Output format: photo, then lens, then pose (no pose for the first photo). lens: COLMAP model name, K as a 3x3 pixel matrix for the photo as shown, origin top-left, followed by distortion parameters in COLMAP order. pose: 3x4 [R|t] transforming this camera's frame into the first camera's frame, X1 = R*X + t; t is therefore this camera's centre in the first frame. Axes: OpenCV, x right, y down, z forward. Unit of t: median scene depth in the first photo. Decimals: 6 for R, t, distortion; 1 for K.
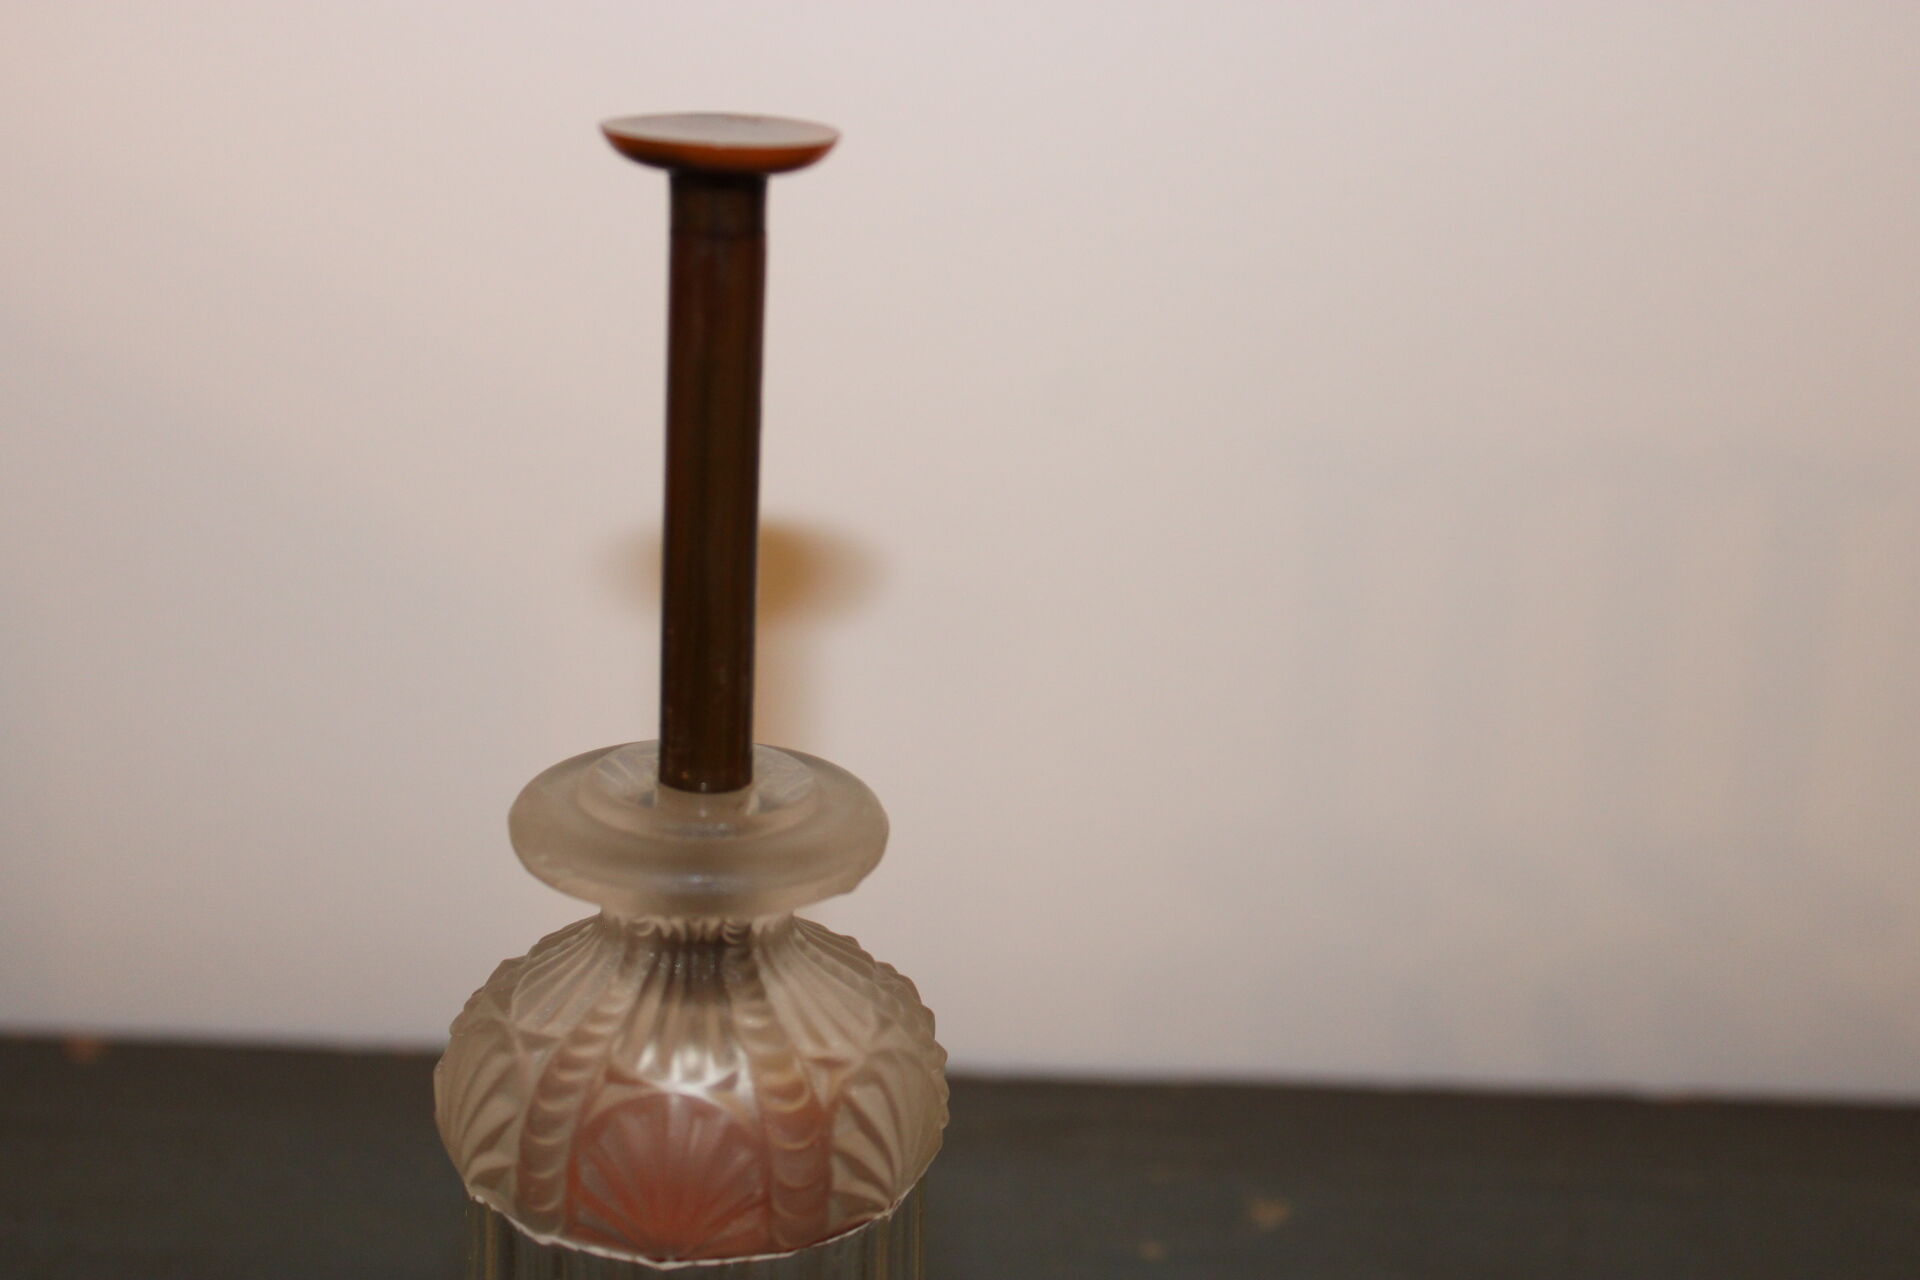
lens RADIAL K [[3186.2, 0, 960.0], [0, 3186.2, 640.0], [0, 0, 1]] dist [-0.038045, 0.064440]
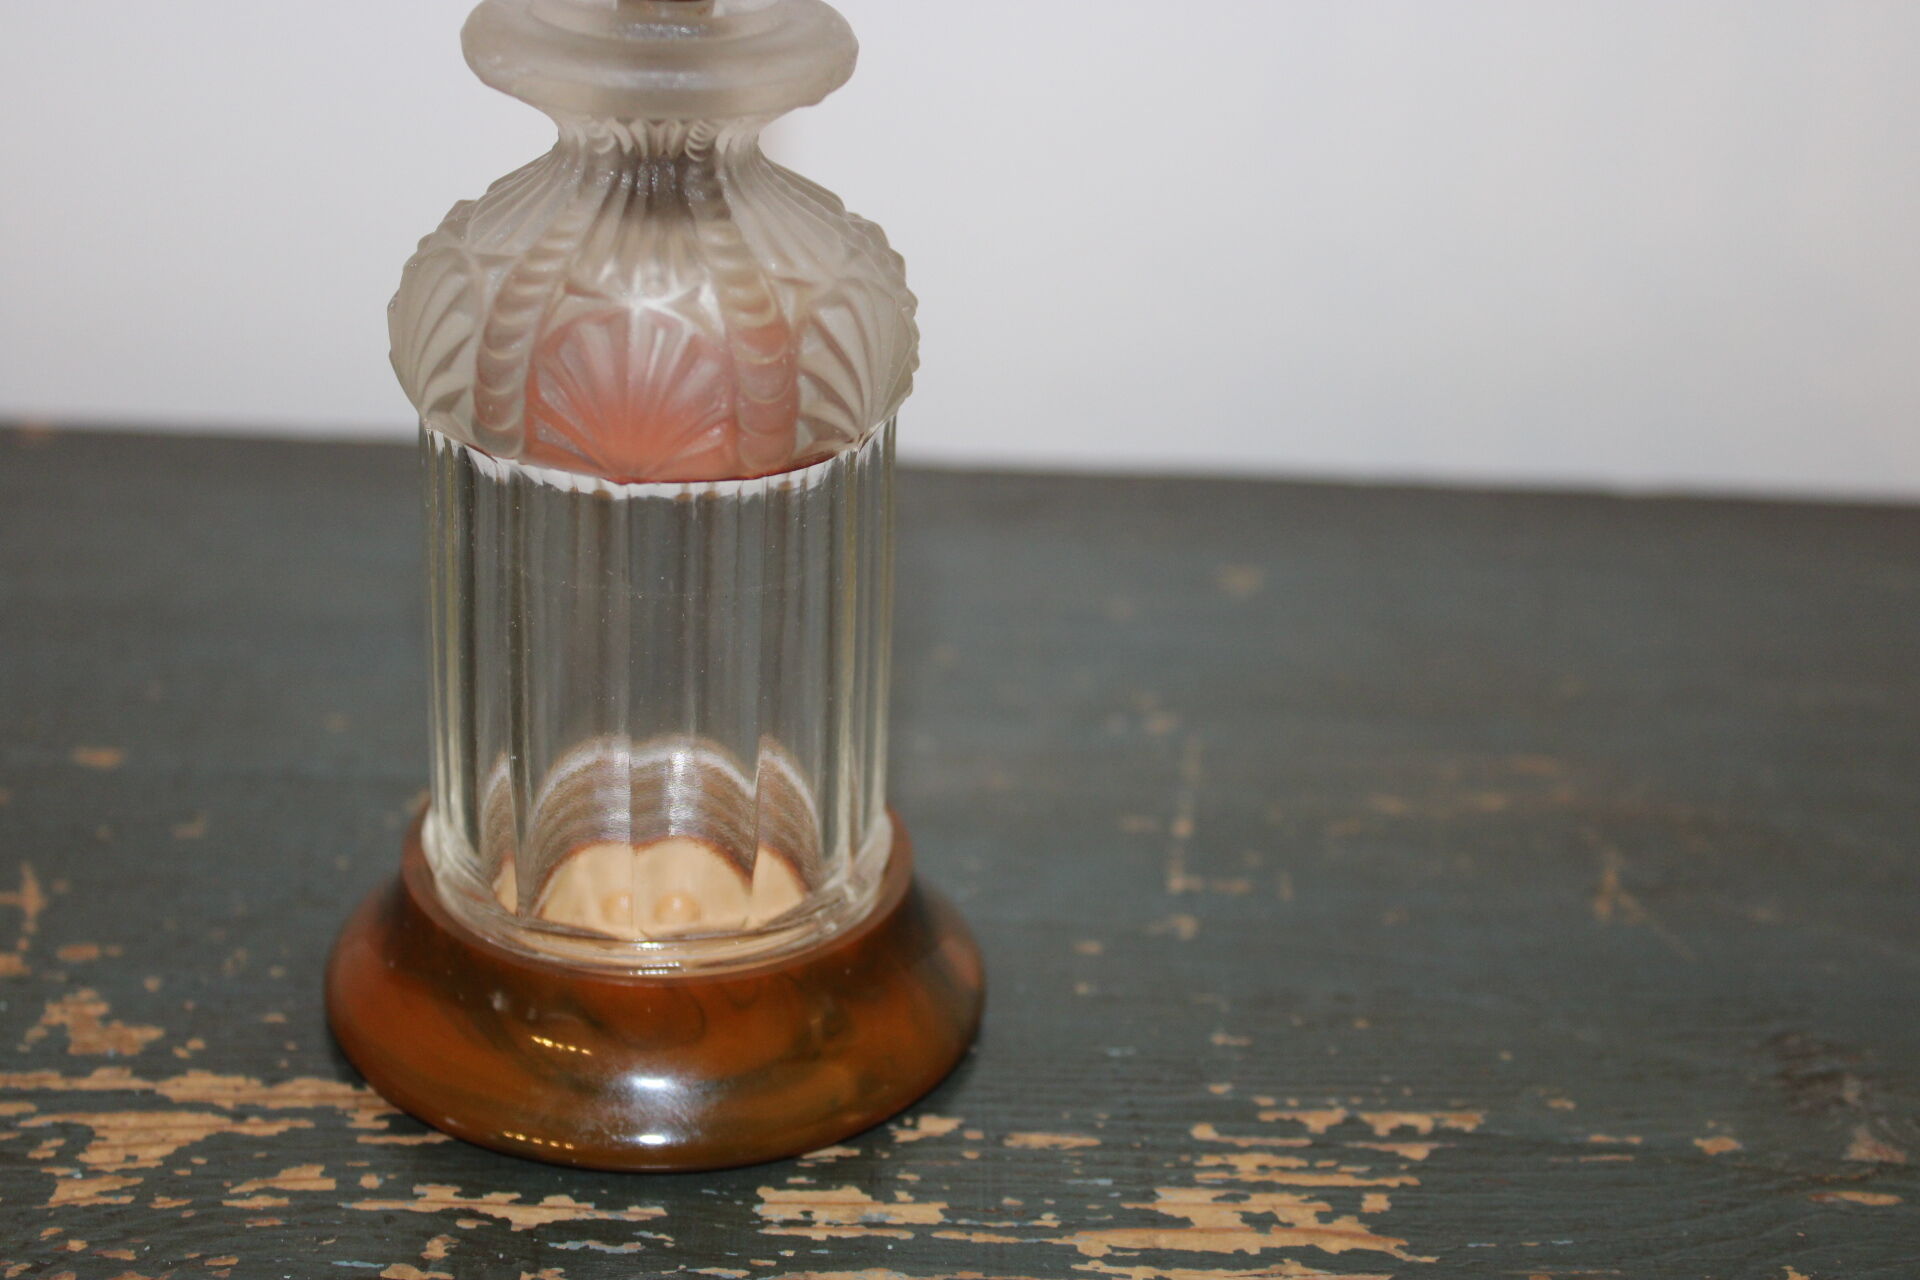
lens RADIAL K [[3186.2, 0, 960.0], [0, 3186.2, 640.0], [0, 0, 1]] dist [-0.038045, 0.064440]
pose [[0.999924, 0.002097, 0.012183, -0.002900], [-0.003424, 0.993930, 0.109960, 0.134432], [-0.011879, -0.109993, 0.993861, 0.025407]]
